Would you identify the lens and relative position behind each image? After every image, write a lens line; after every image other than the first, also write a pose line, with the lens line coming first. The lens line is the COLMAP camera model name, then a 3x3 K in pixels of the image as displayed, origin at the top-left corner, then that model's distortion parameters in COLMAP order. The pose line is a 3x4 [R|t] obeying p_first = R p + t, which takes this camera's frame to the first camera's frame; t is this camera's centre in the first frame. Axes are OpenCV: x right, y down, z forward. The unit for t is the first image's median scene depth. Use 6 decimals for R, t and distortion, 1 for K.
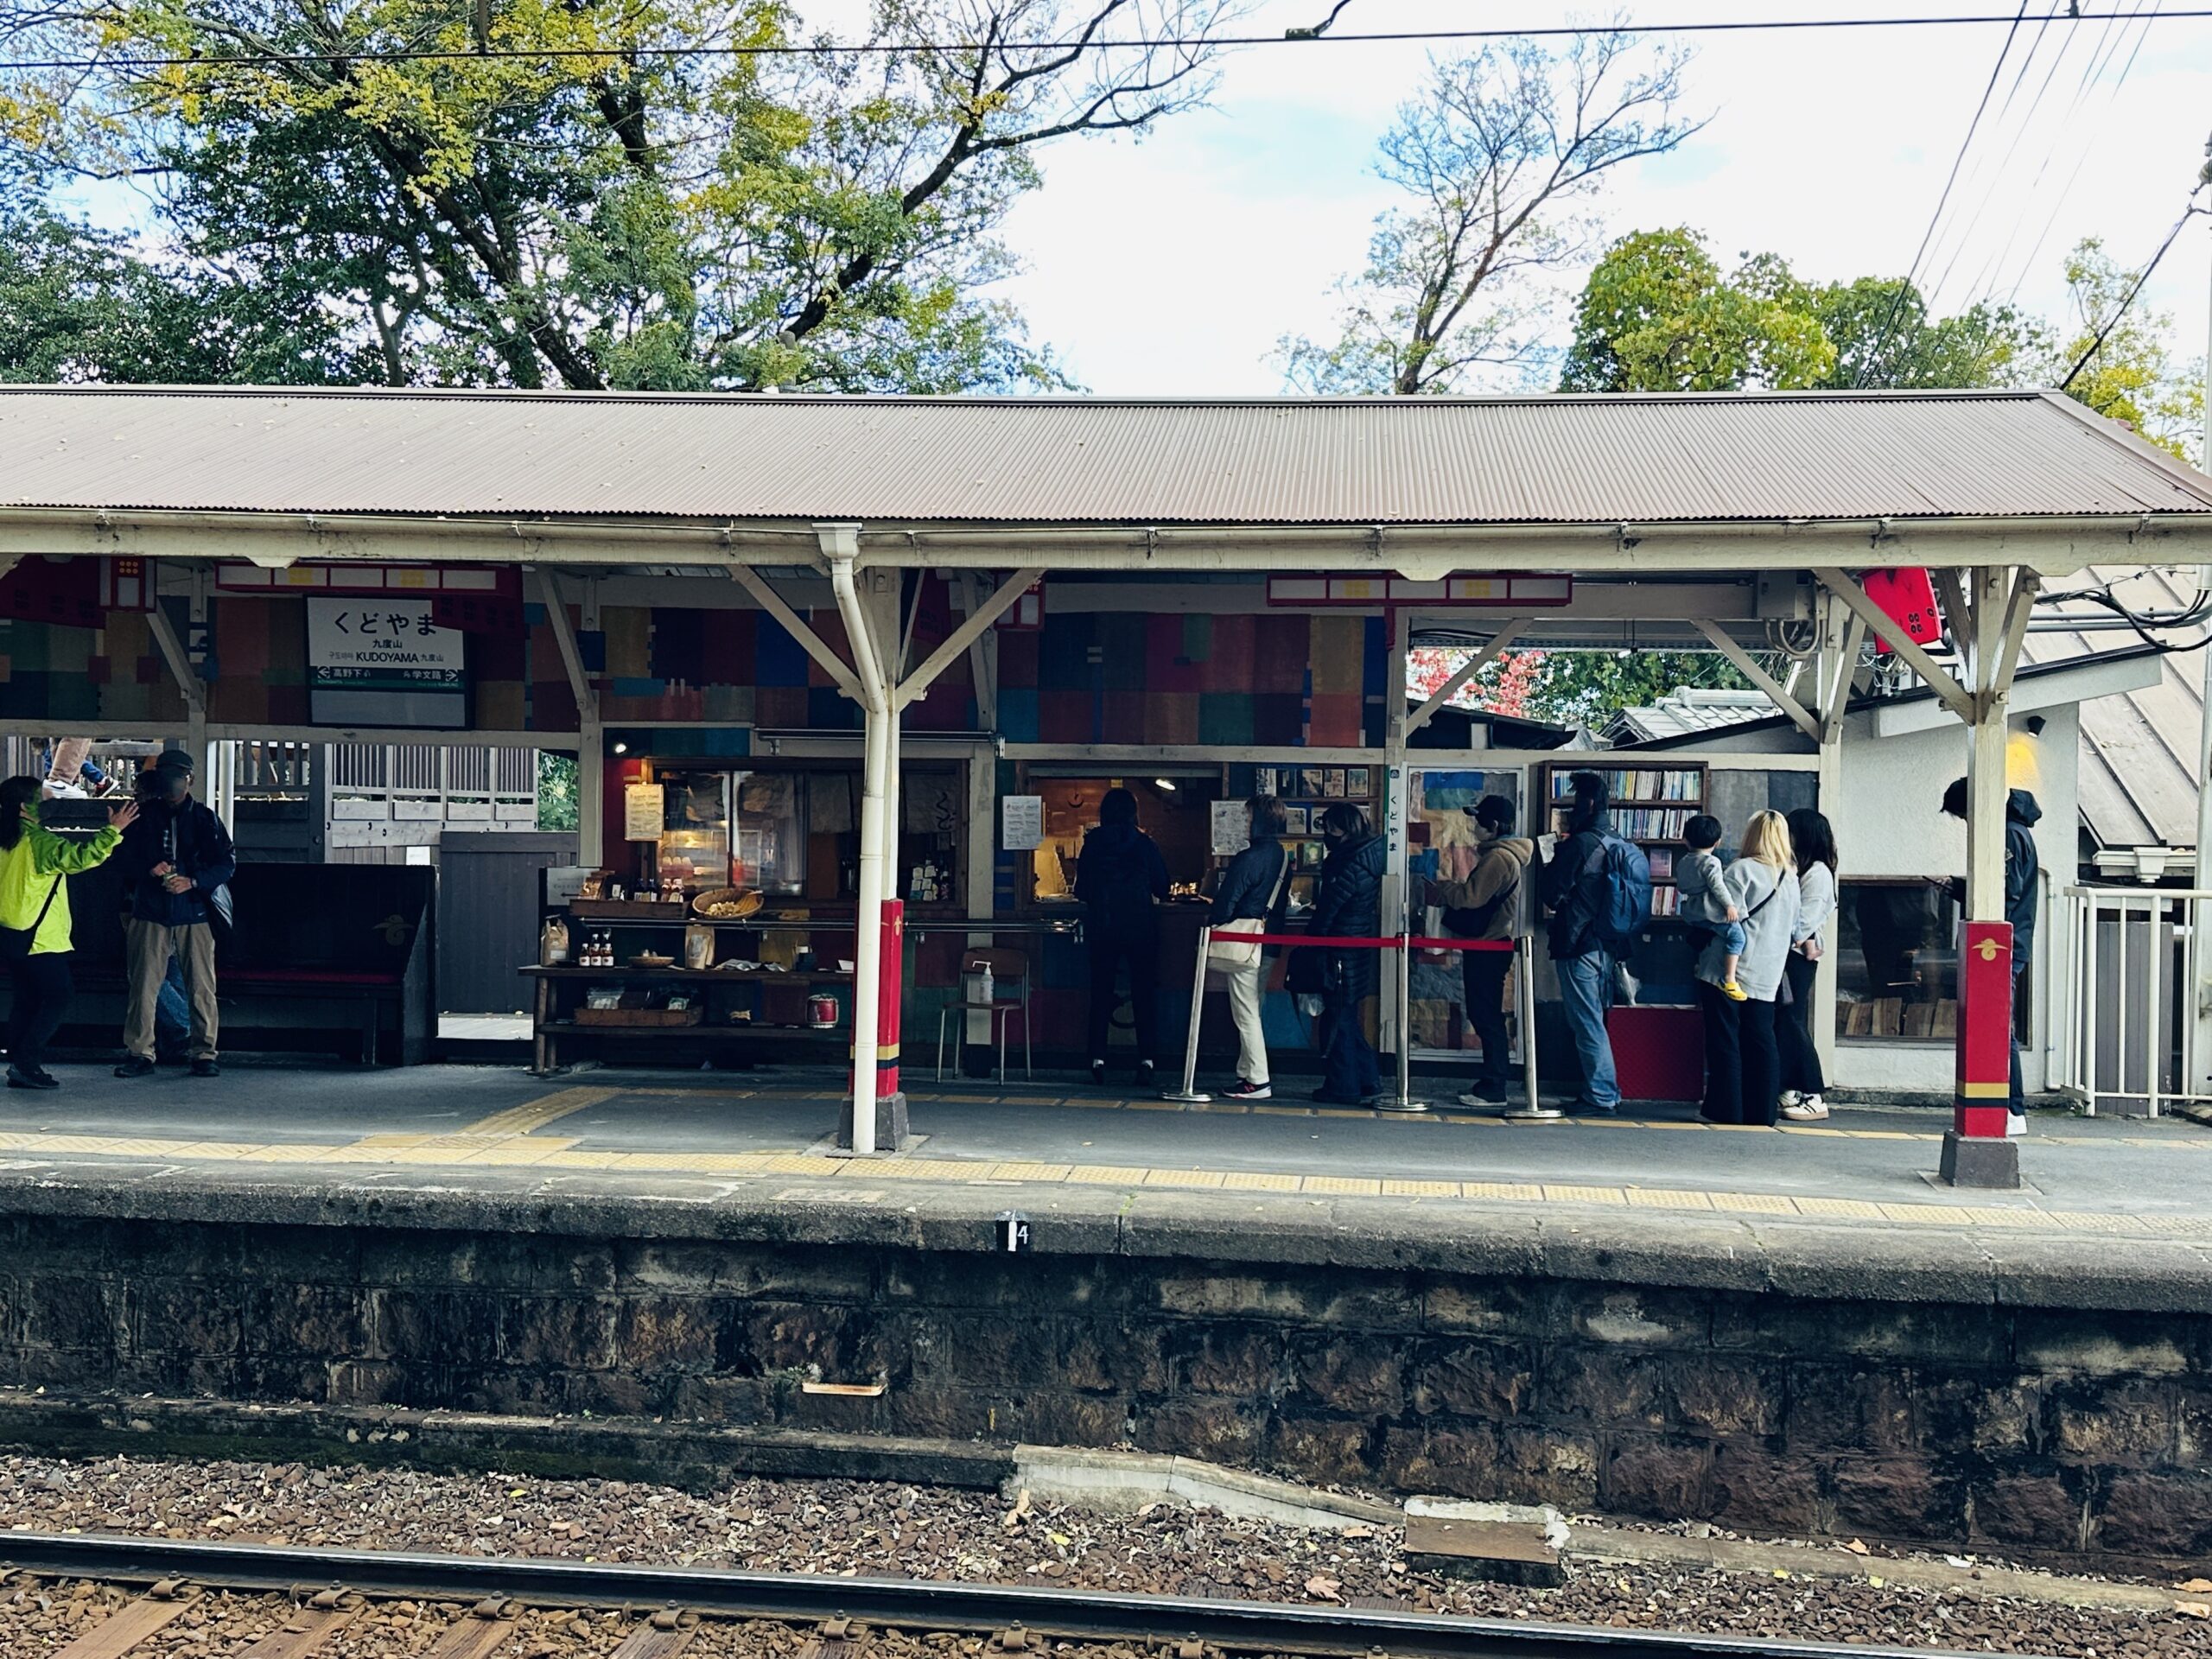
lens RADIAL K [[2331.4, 0, 1105.1], [0, 2331.4, 827.0], [0, 0, 1]] dist [0.113153, 0.000000]
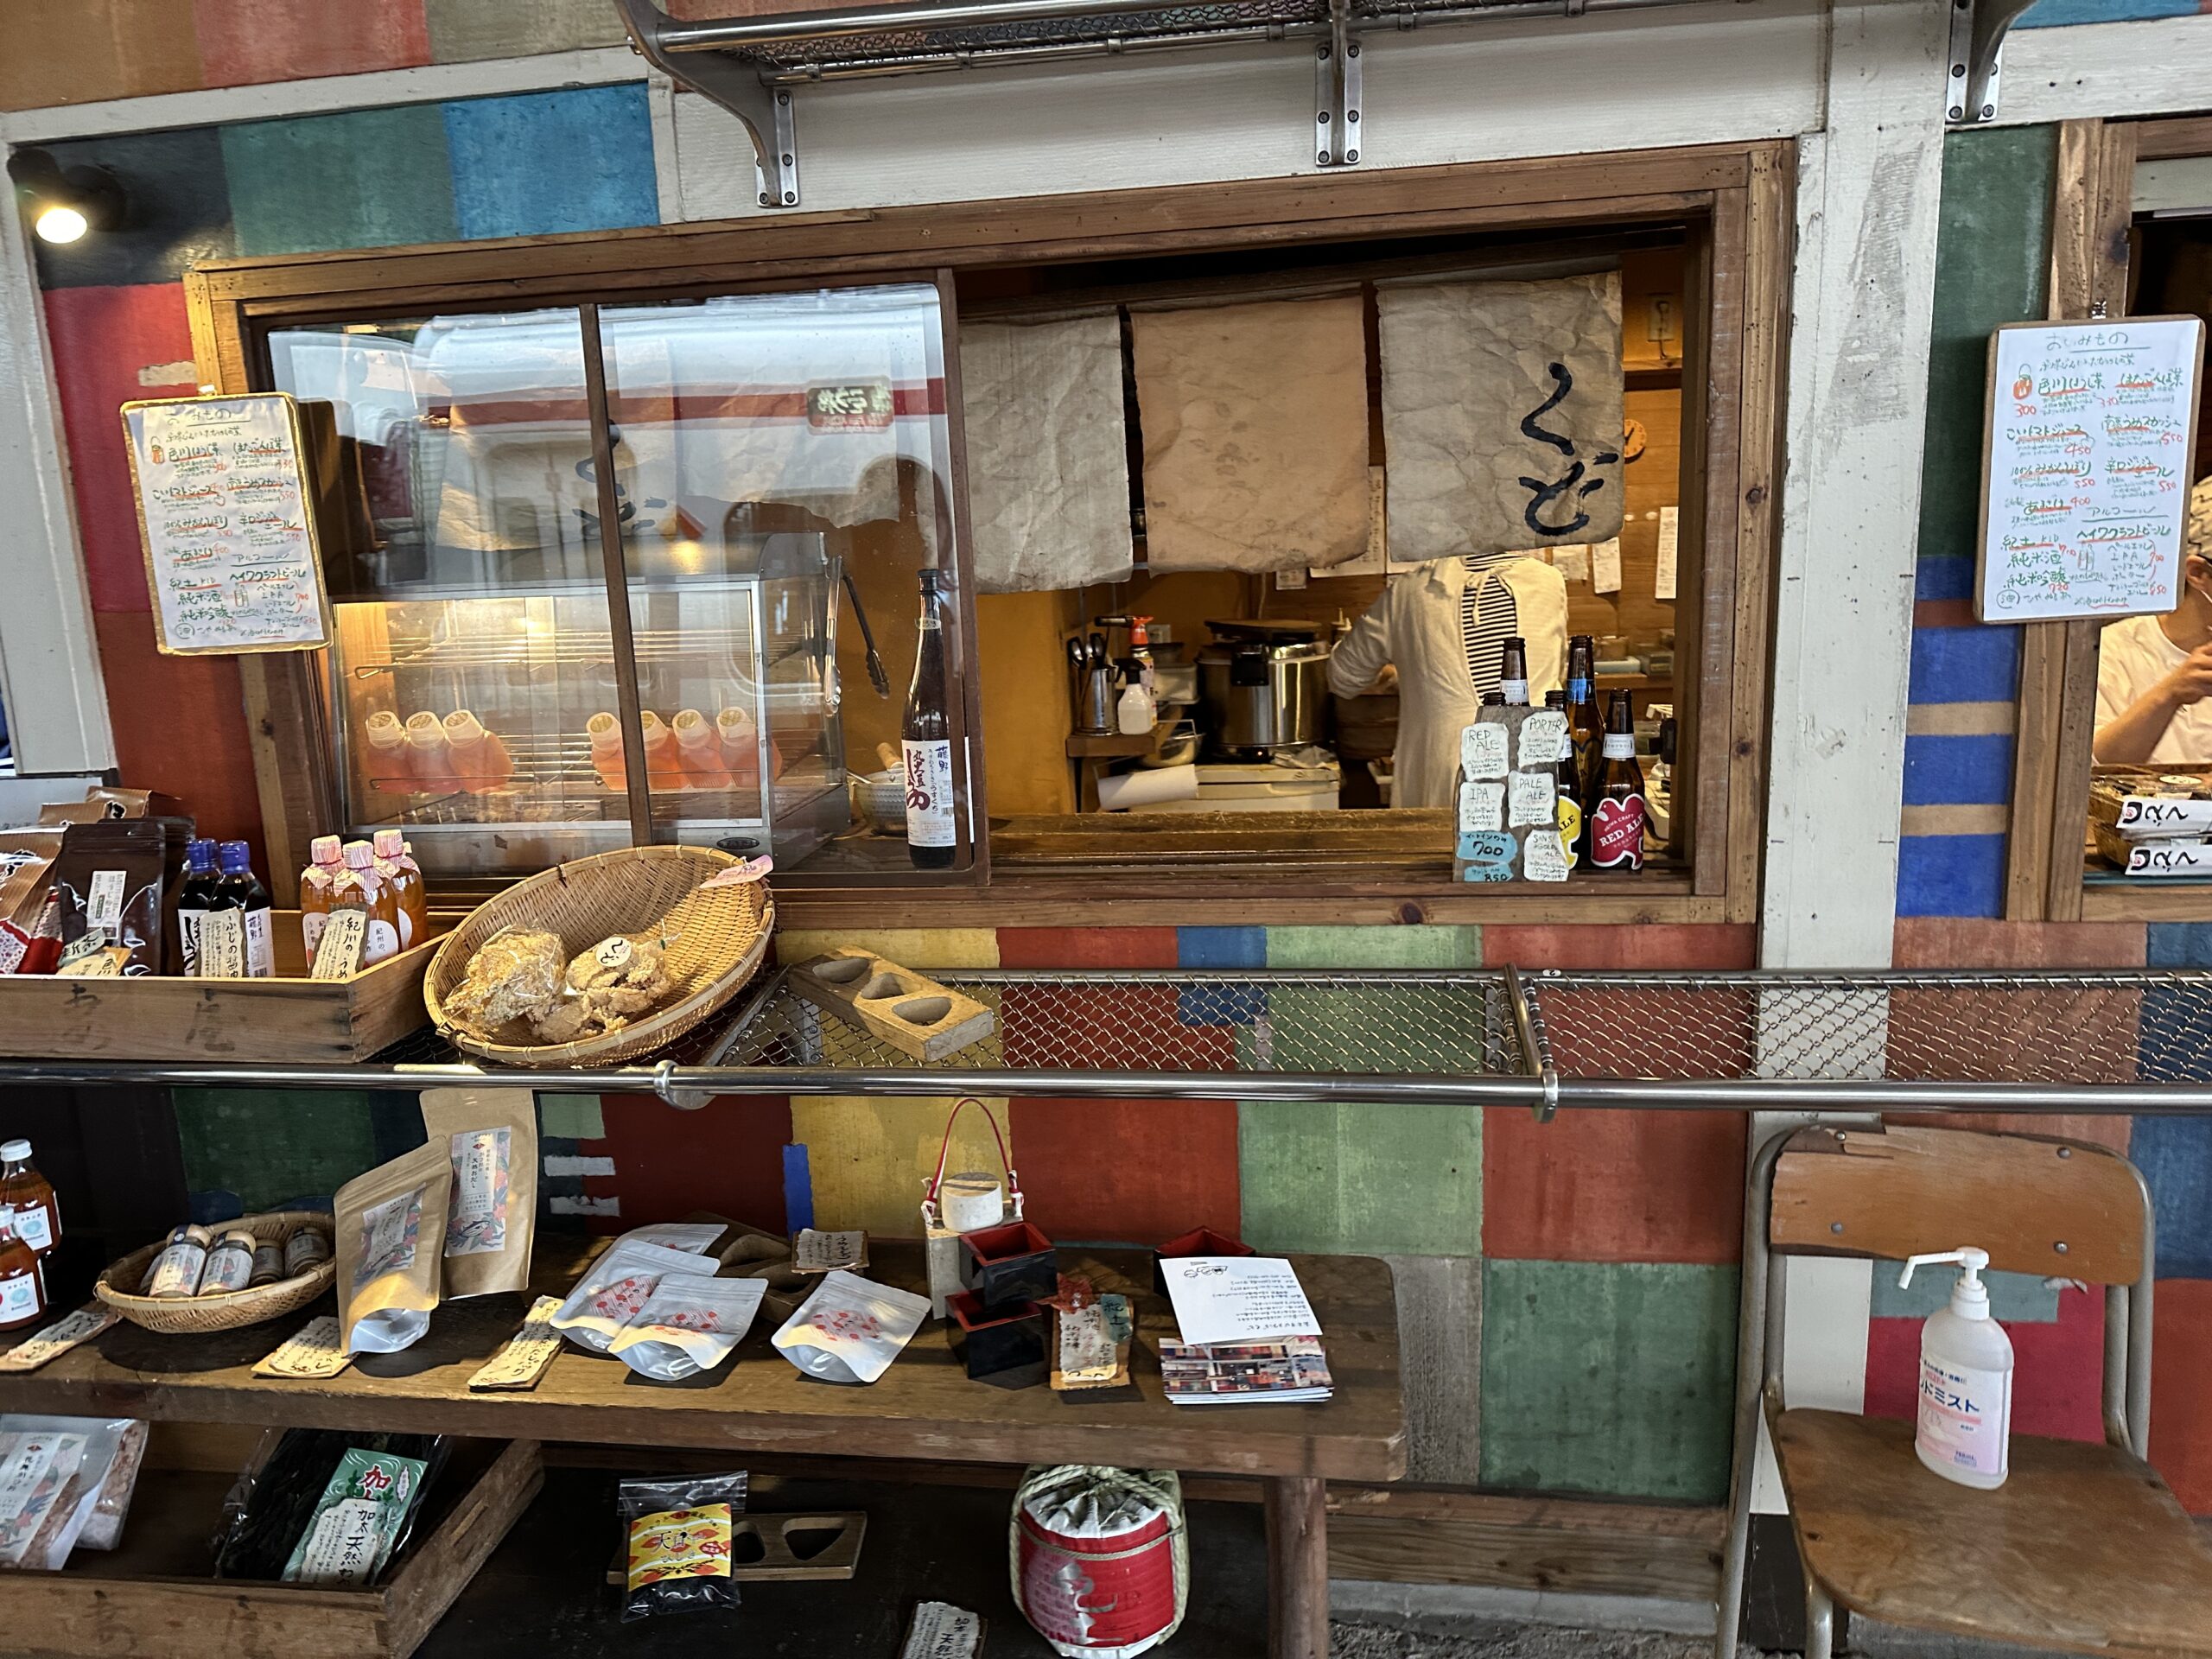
lens RADIAL K [[1571.0, 0, 1095.7], [0, 1571.0, 822.5], [0, 0, 1]] dist [0.002628, -0.002986]
pose [[0.997651, -0.043336, -0.053053, -0.110750], [0.052386, 0.981674, 0.183224, -0.001541], [0.044141, -0.185573, 0.981639, 0.875016]]
